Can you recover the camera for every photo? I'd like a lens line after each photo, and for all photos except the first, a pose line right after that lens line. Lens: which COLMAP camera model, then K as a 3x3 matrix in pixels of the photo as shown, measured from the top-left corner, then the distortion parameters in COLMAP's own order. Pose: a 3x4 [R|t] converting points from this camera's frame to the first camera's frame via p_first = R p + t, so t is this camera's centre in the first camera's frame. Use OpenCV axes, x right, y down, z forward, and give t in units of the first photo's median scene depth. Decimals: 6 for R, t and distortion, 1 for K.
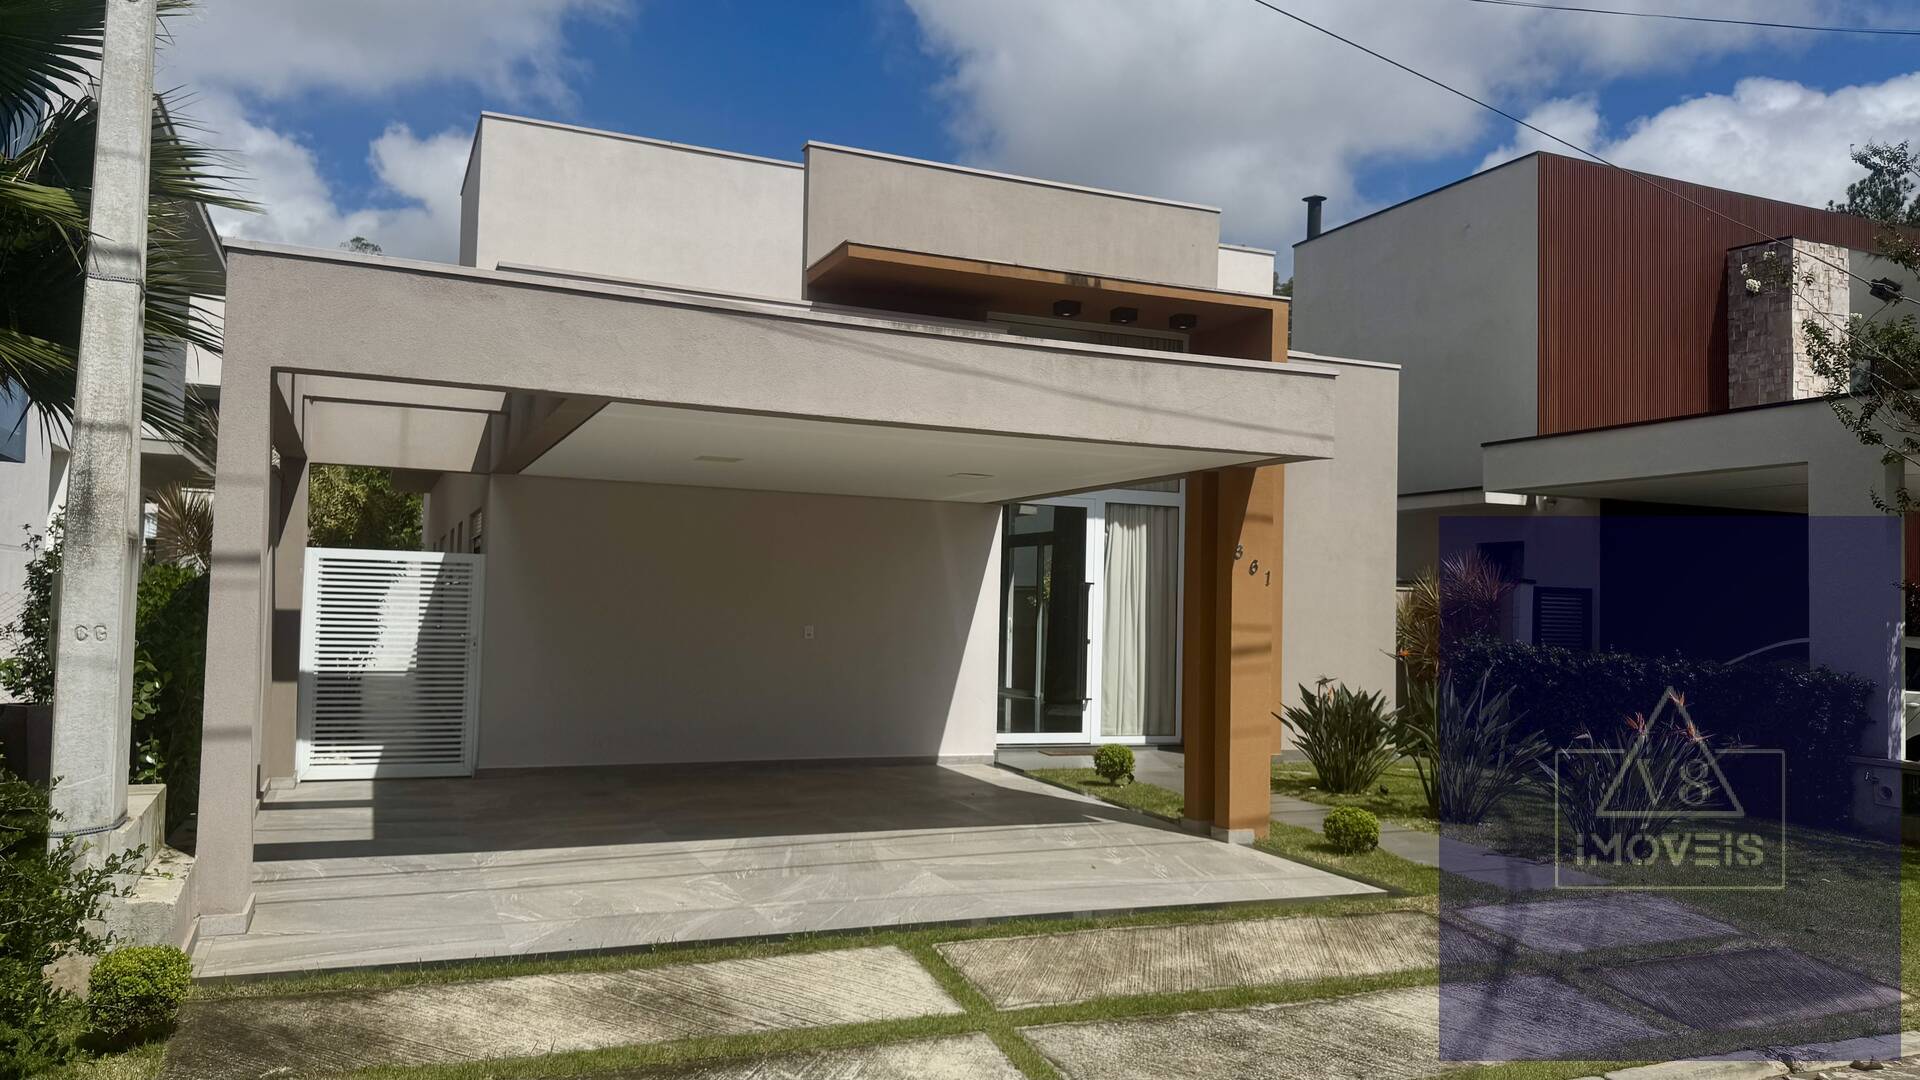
lens RADIAL K [[1381.1, 0, 963.5], [0, 1381.1, 539.5], [0, 0, 1]] dist [0.027419, -0.000581]
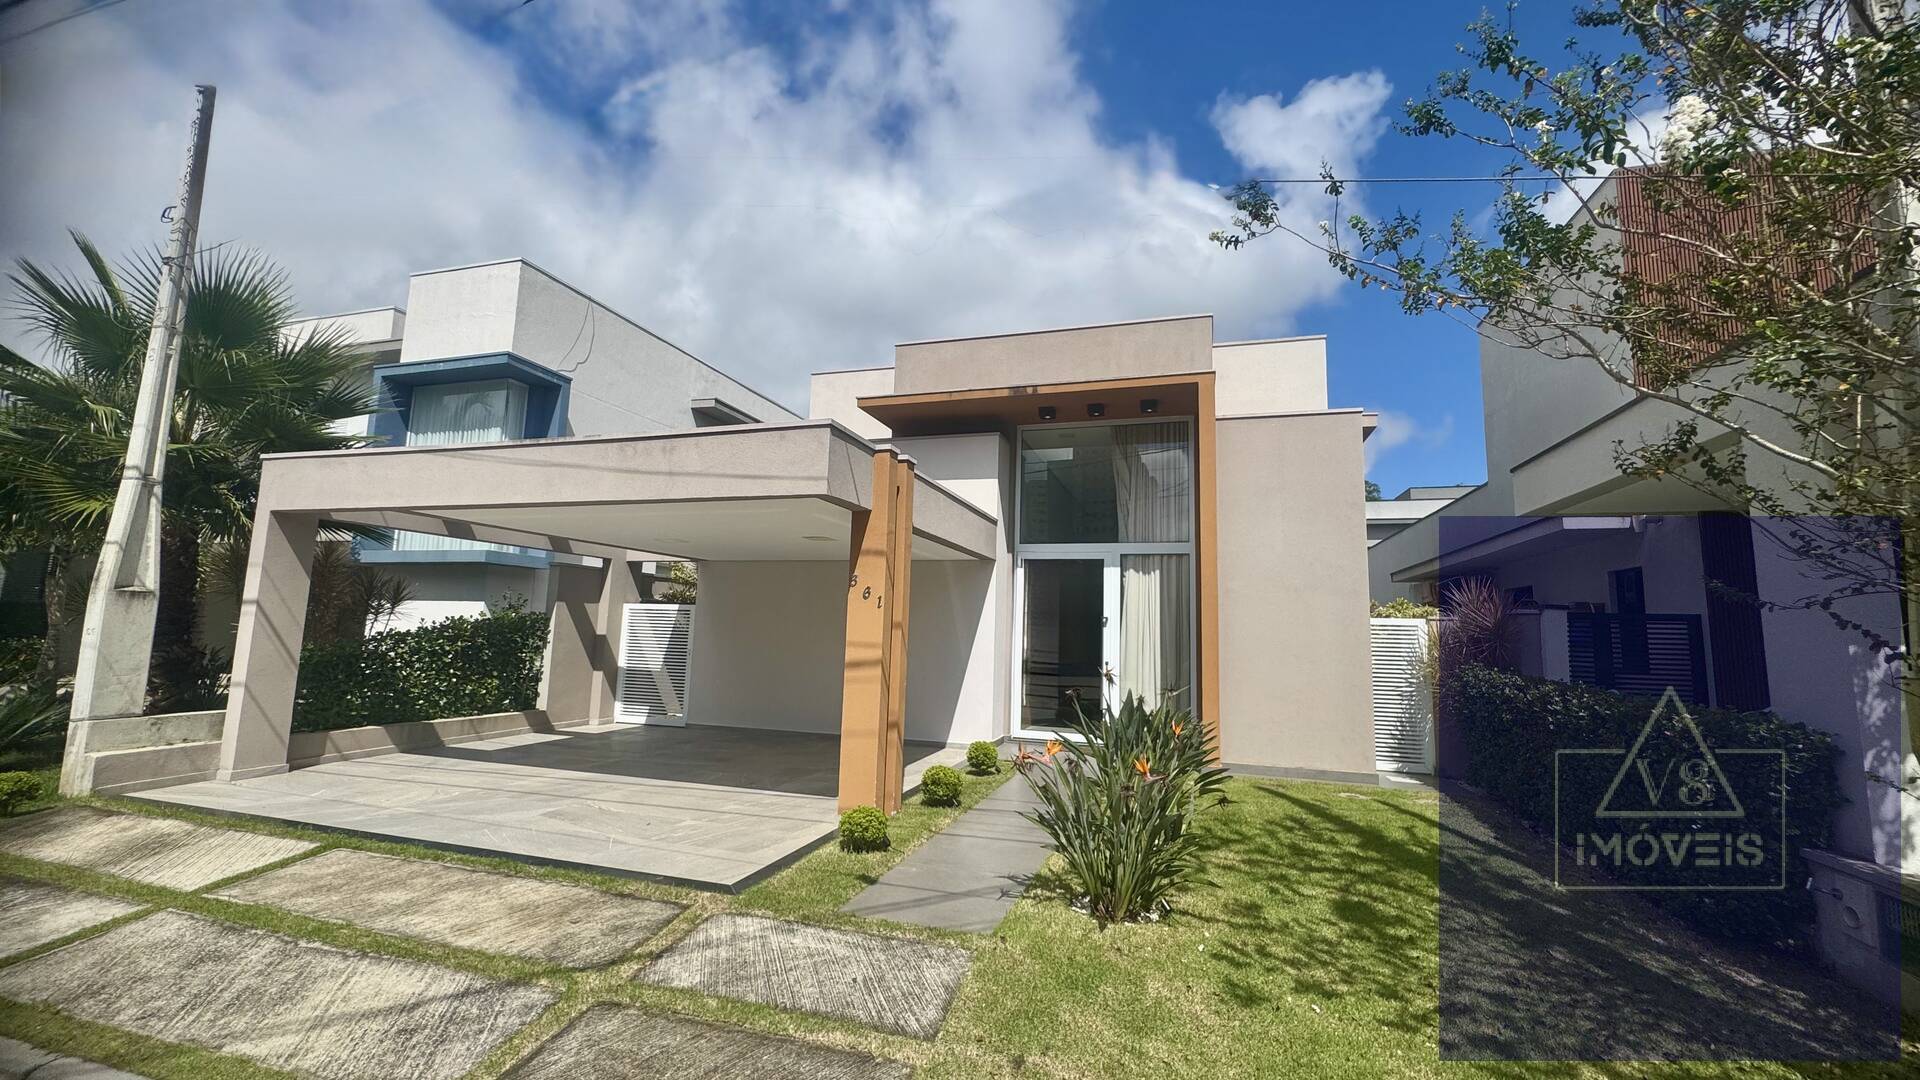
lens RADIAL K [[771.2, 0, 959.4], [0, 771.2, 542.0], [0, 0, 1]] dist [0.003409, 0.000283]
pose [[0.756979, -0.081651, -0.648318, 0.585807], [0.025626, 0.995109, -0.095406, 0.034232], [0.652937, 0.055606, 0.755369, 0.452908]]
